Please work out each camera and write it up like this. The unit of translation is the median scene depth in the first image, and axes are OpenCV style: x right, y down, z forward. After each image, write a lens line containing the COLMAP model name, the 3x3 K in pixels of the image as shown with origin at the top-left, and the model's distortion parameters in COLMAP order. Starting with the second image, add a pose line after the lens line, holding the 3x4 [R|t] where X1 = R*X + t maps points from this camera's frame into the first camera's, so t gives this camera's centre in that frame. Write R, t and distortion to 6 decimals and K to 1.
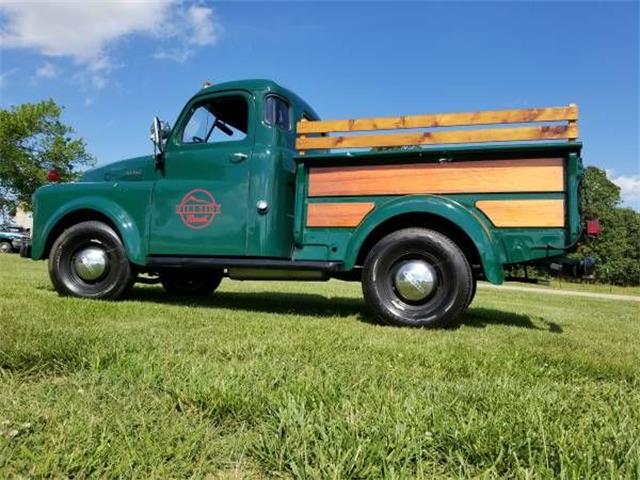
lens RADIAL K [[488.9, 0, 320.0], [0, 488.9, 240.0], [0, 0, 1]] dist [-0.007307, -0.000661]
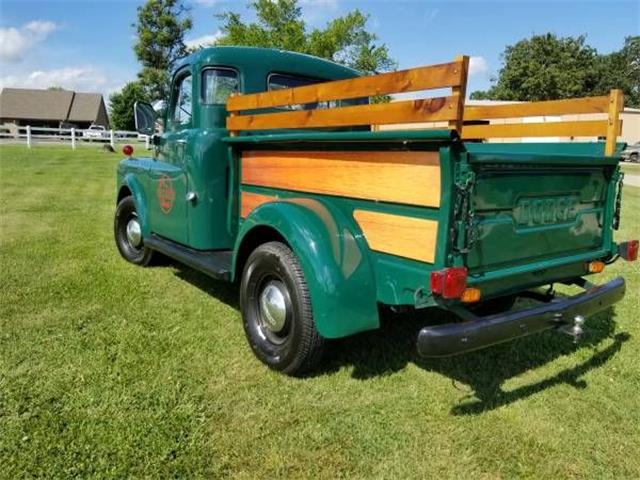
lens RADIAL K [[488.9, 0, 320.0], [0, 488.9, 240.0], [0, 0, 1]] dist [-0.007307, -0.000661]
pose [[0.824795, 0.073024, -0.560696, 0.571256], [0.042710, 0.980746, 0.190558, -0.145609], [0.563816, -0.181118, 0.805796, 0.331305]]
